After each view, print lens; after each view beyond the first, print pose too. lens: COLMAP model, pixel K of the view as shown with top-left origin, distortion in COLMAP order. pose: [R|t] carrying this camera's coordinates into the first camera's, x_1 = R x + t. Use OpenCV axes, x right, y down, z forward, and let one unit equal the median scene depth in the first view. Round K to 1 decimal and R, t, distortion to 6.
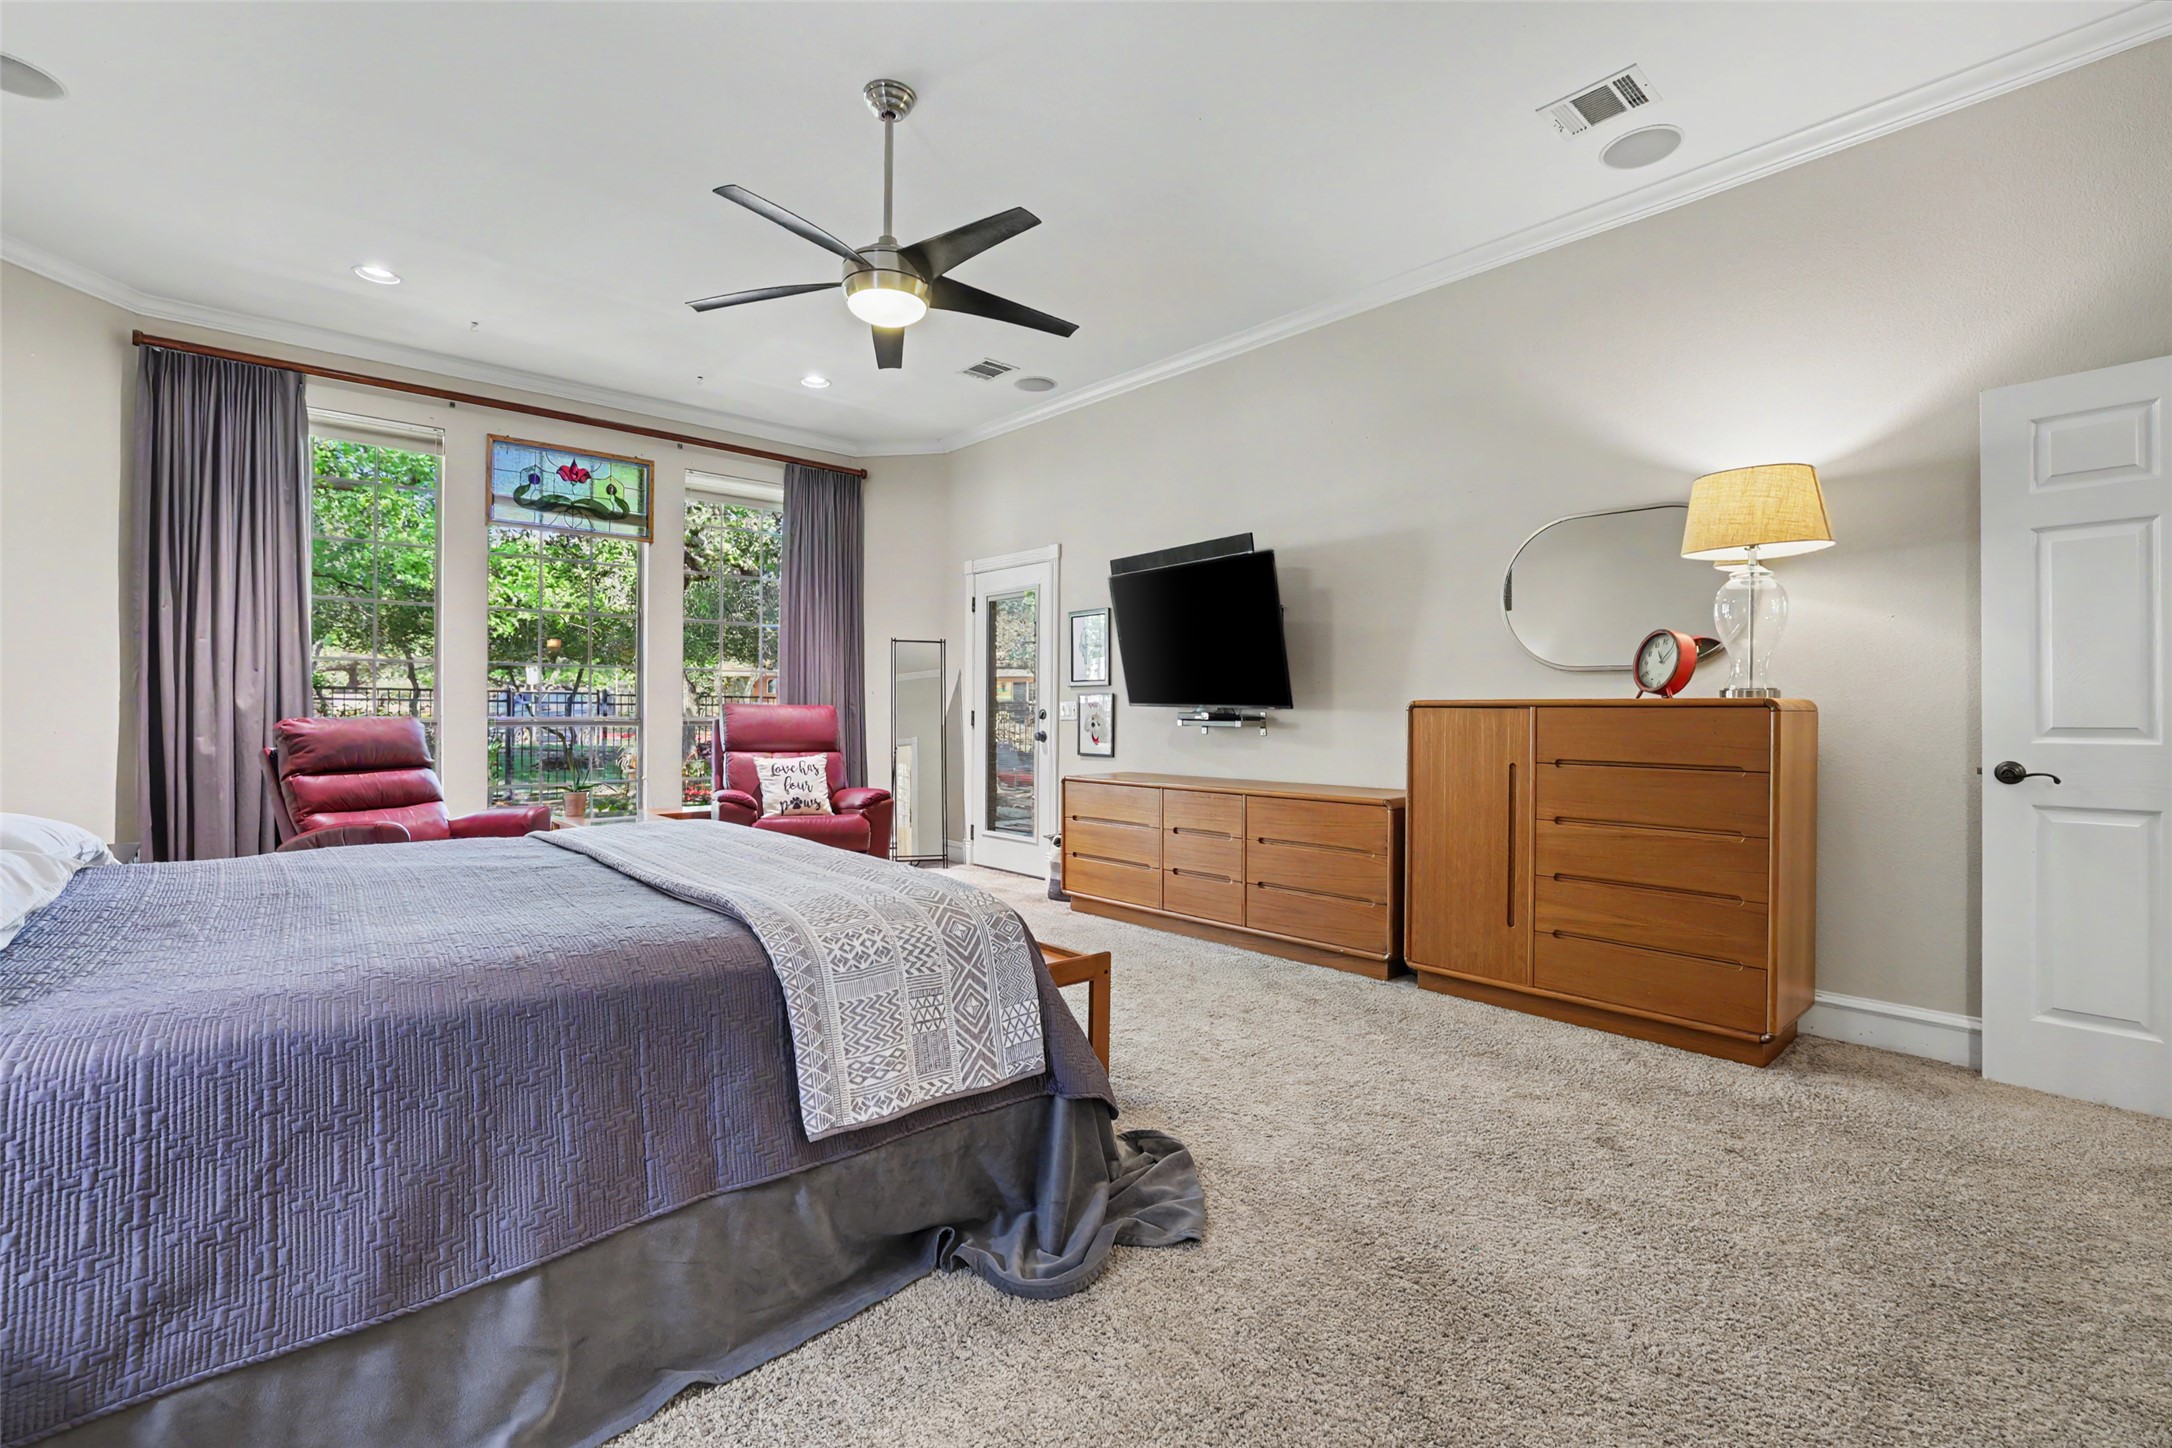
lens RADIAL K [[949.7, 0, 1098.8], [0, 949.7, 715.3], [0, 0, 1]] dist [-0.042914, 0.014002]
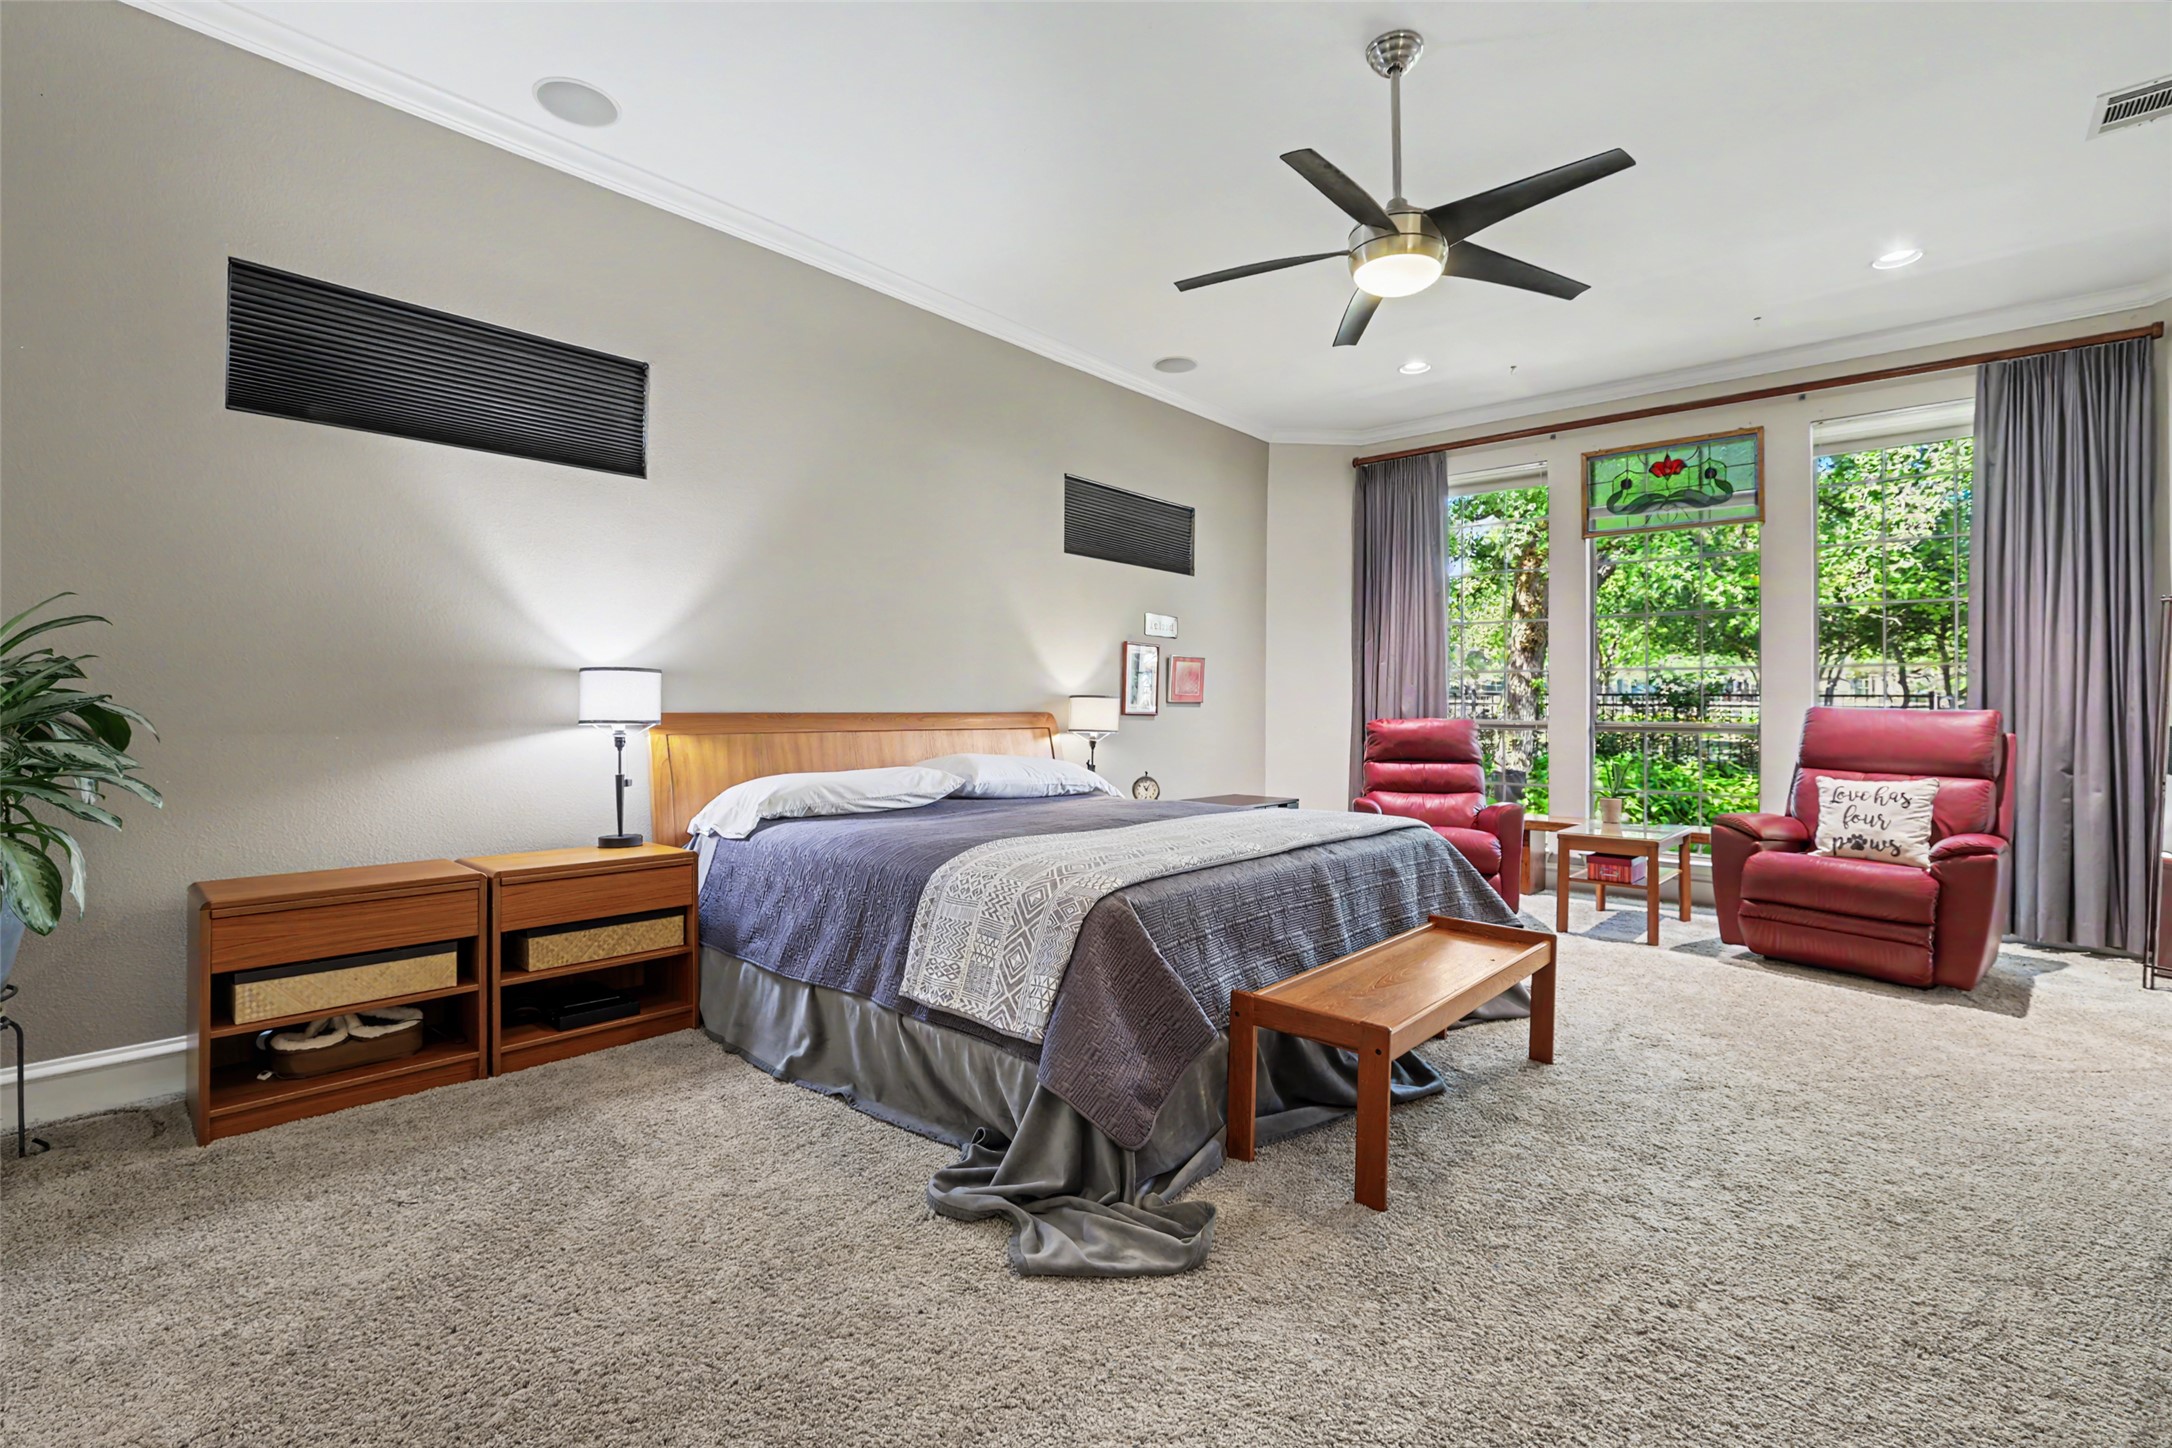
lens RADIAL K [[975.9, 0, 1084.3], [0, 975.9, 699.3], [0, 0, 1]] dist [-0.030380, 0.001026]
pose [[0.091134, -0.012290, -0.995763, 0.470155], [-0.012997, 0.999824, -0.013529, -0.000856], [0.995754, 0.014174, 0.090958, 0.420639]]
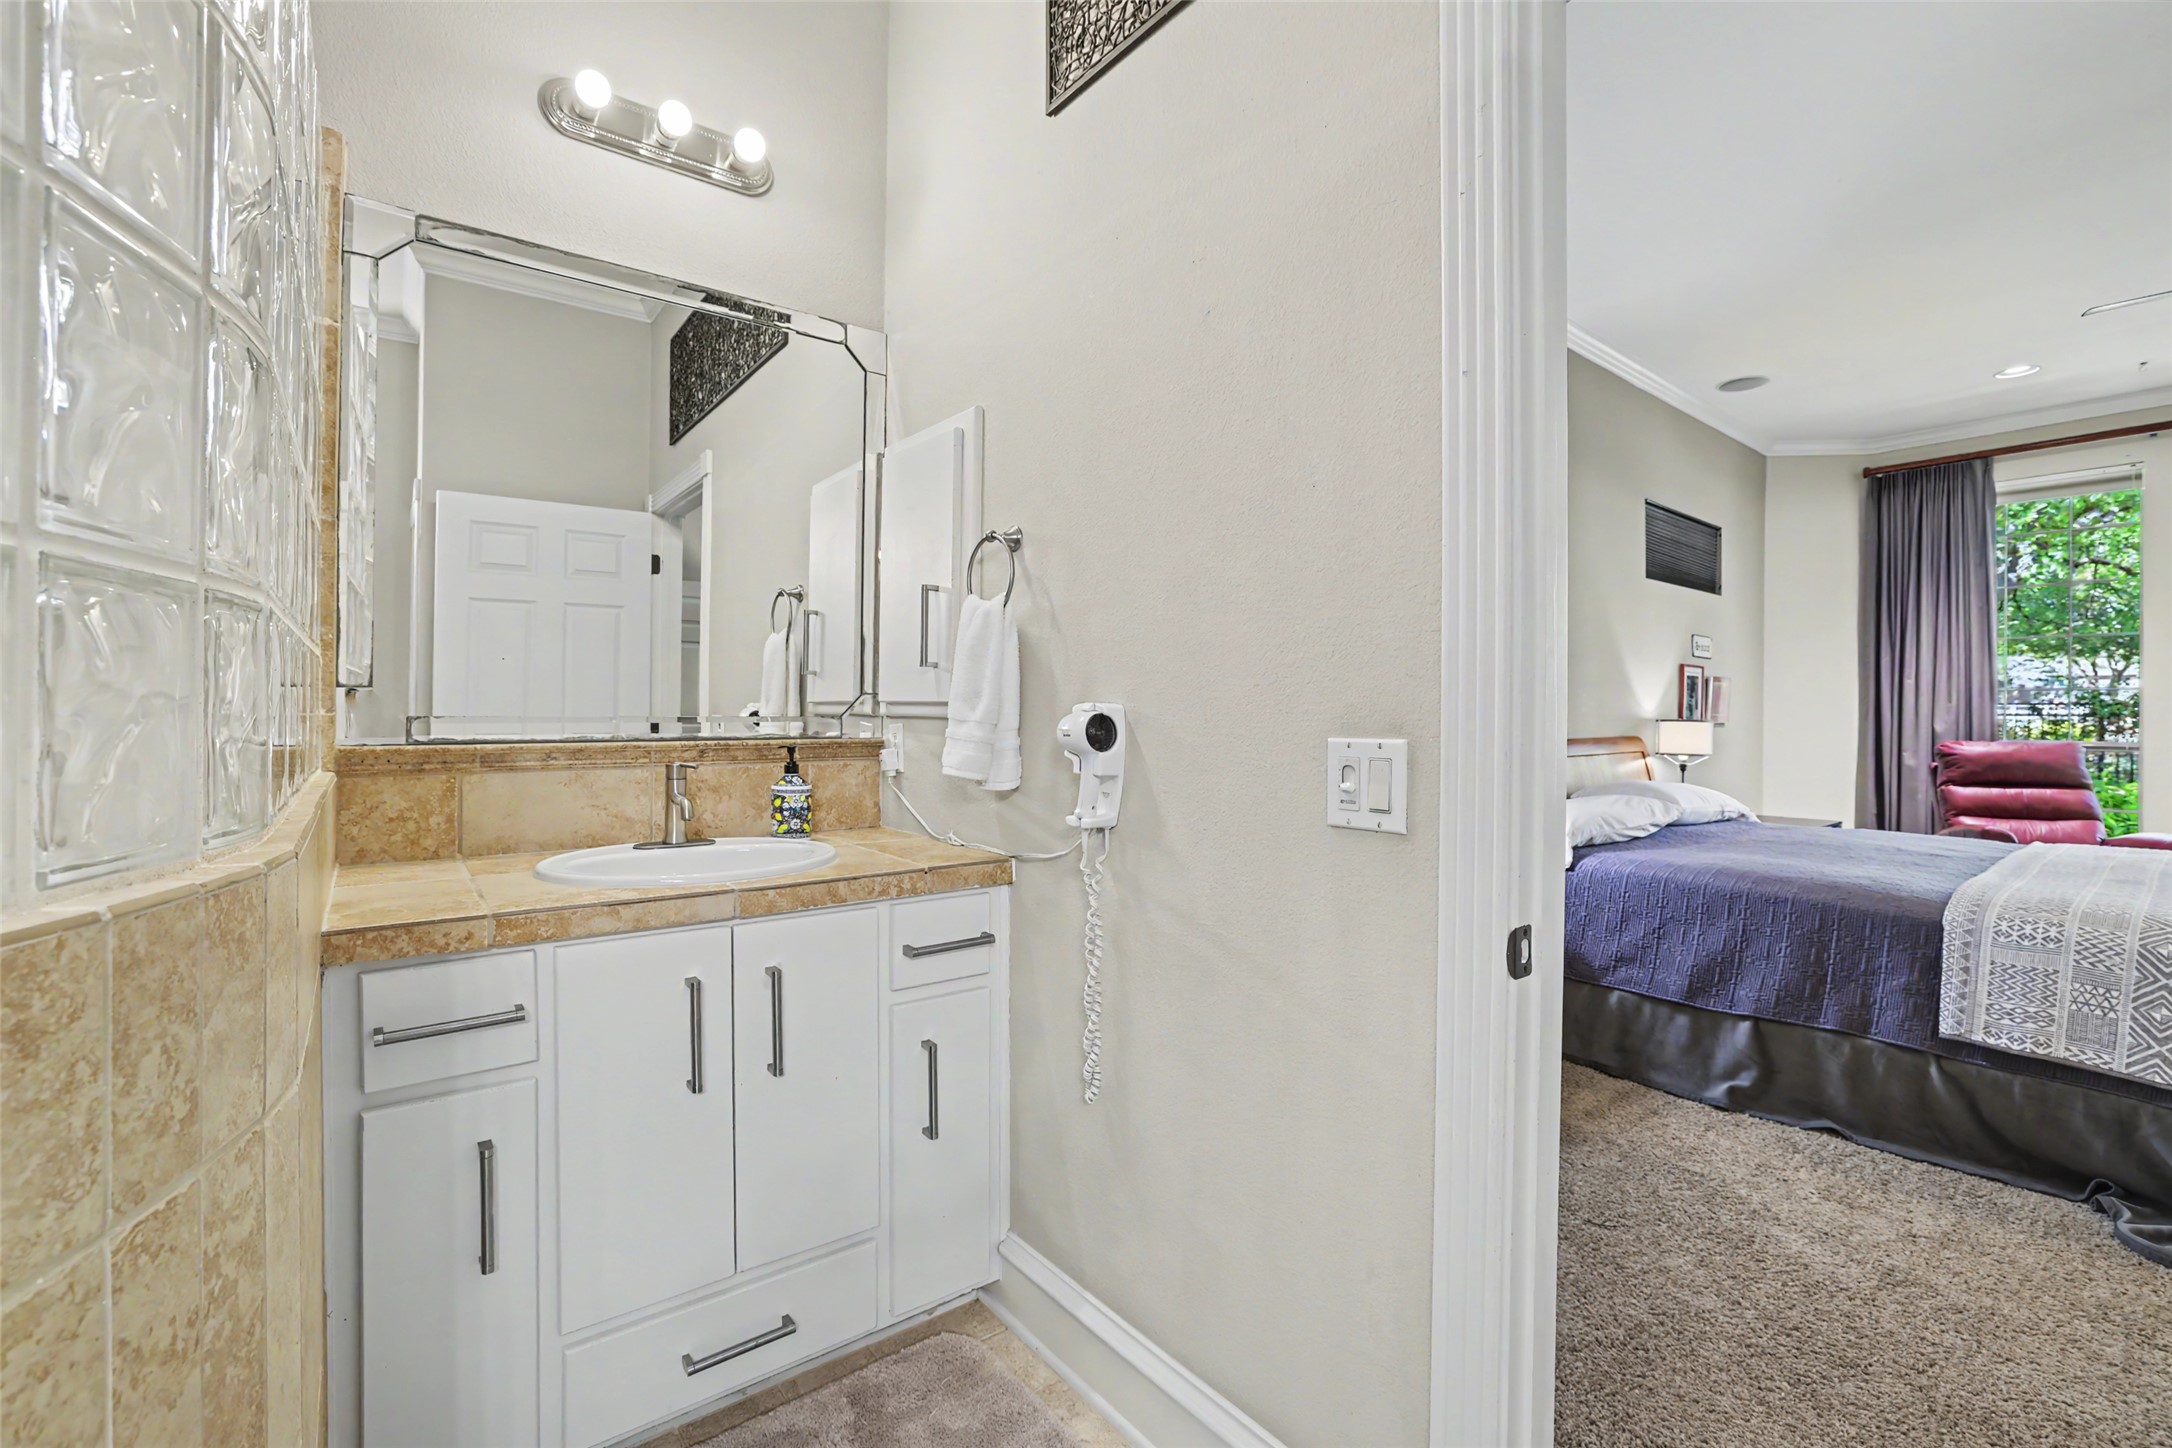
lens RADIAL K [[915.8, 0, 1060.5], [0, 915.8, 714.3], [0, 0, 1]] dist [-0.025476, 0.000663]
pose [[-0.103603, -0.001081, -0.994618, 0.469965], [-0.009036, 0.999959, -0.000146, -0.021056], [0.994578, 0.008972, -0.103609, -0.101984]]
